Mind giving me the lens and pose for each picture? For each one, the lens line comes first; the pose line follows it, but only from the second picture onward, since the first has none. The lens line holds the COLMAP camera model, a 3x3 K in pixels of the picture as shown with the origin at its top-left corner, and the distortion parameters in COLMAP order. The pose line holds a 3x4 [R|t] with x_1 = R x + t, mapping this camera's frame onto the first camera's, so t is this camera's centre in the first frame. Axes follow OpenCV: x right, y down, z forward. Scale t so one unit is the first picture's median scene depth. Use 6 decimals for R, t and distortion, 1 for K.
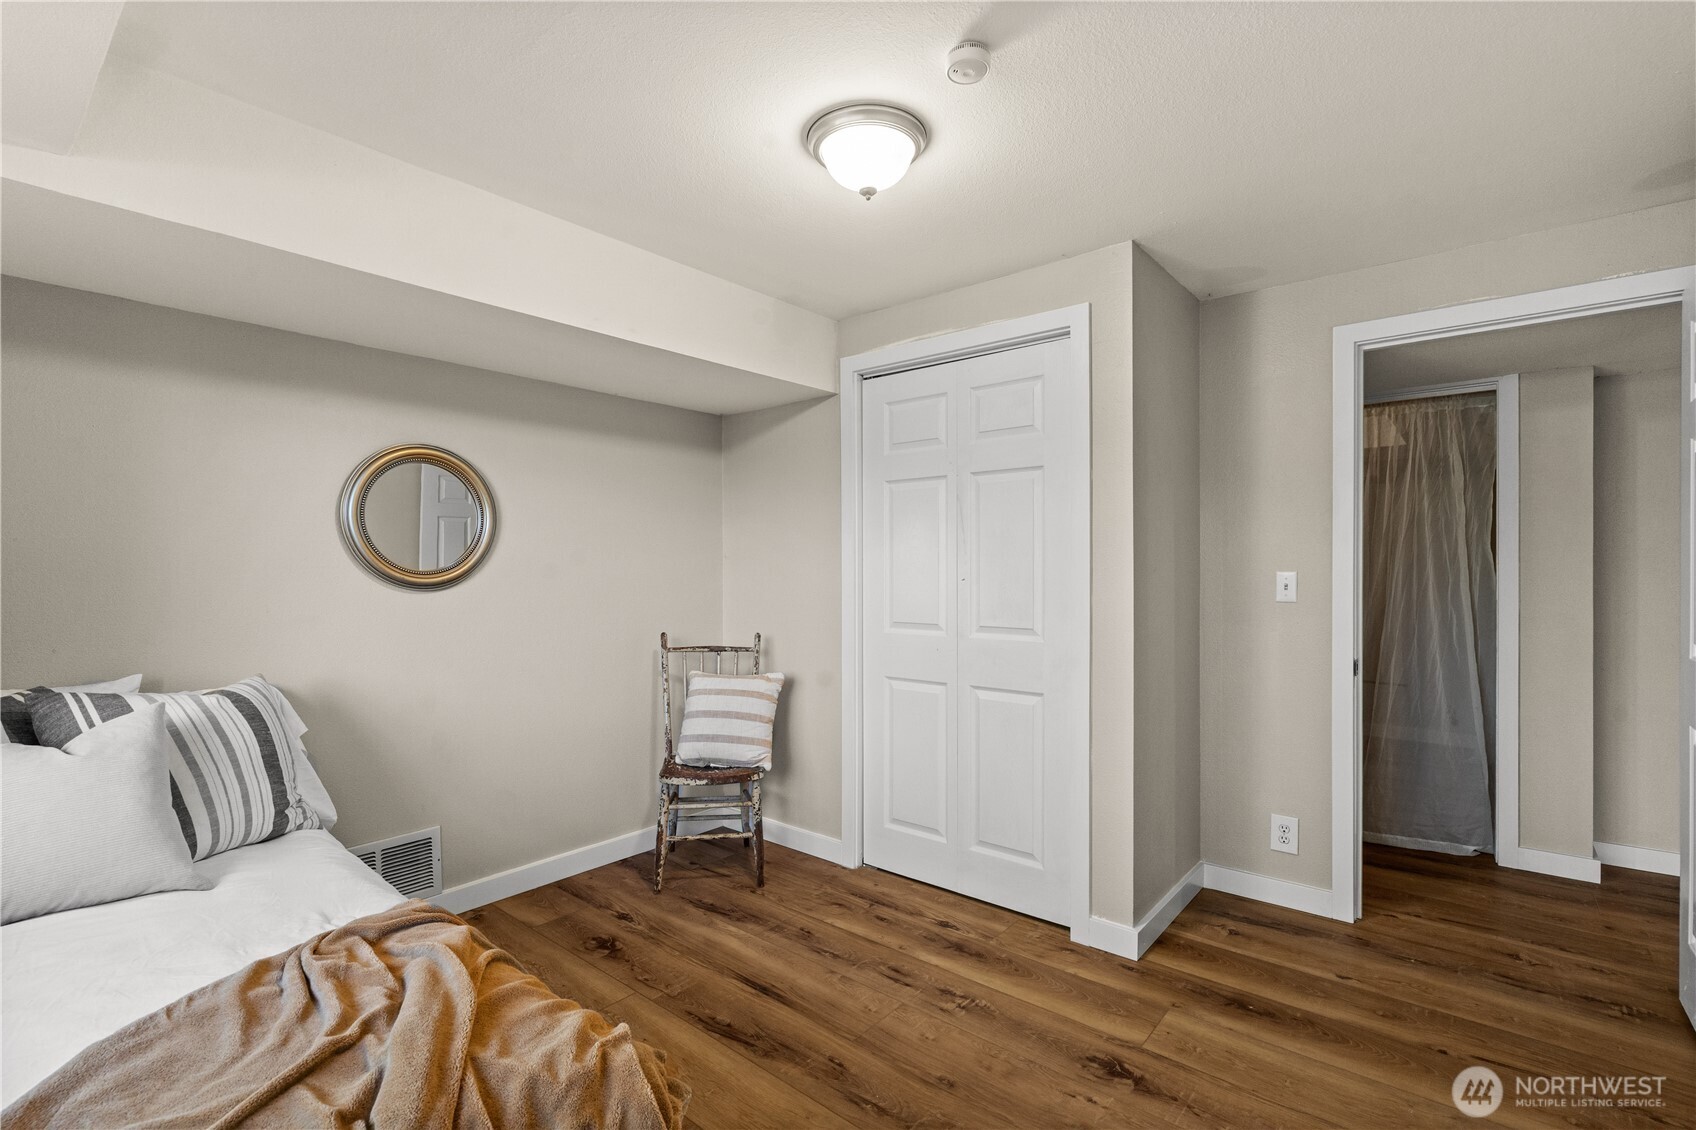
lens RADIAL K [[768.4, 0, 838.6], [0, 768.4, 565.1], [0, 0, 1]] dist [-0.001295, -0.000165]
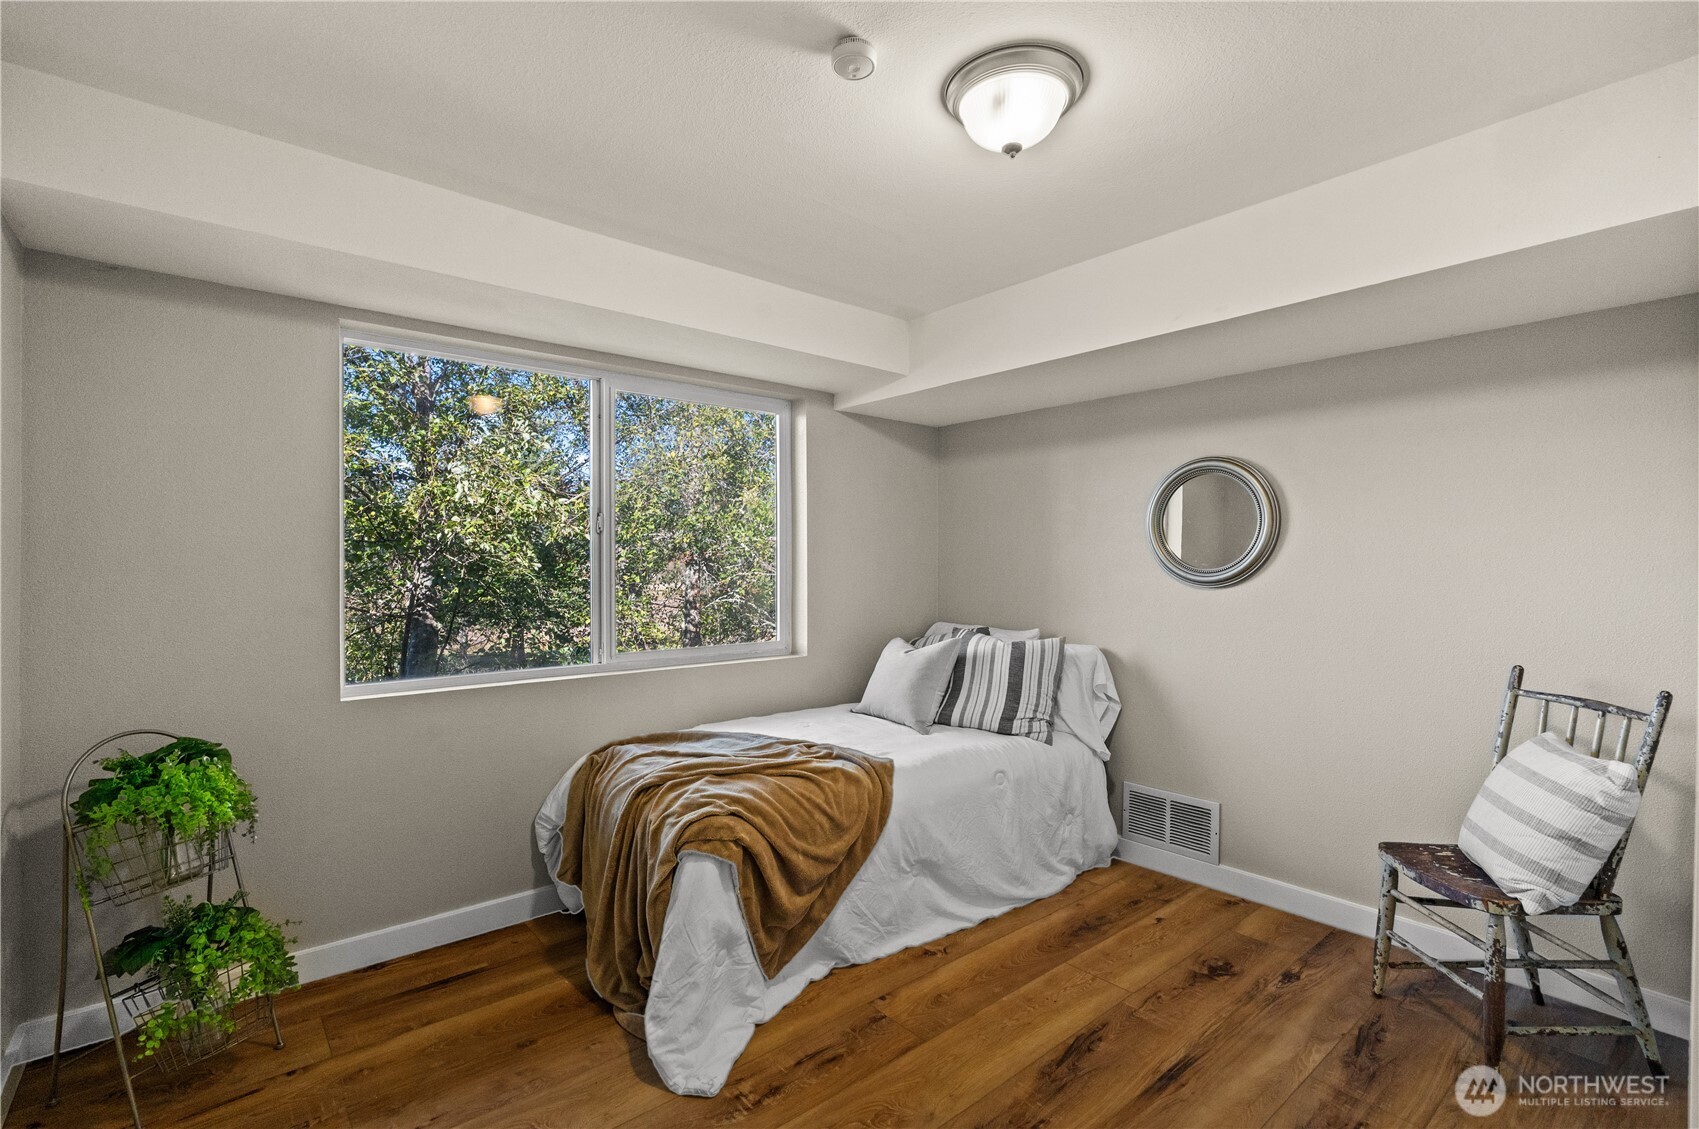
lens RADIAL K [[769.8, 0, 848.3], [0, 769.8, 563.3], [0, 0, 1]] dist [-0.001295, -0.000165]
pose [[-0.159941, -0.003151, -0.987122, 0.663049], [0.002458, 0.999991, -0.003590, 0.001603], [0.987124, -0.003001, -0.159931, 0.675606]]
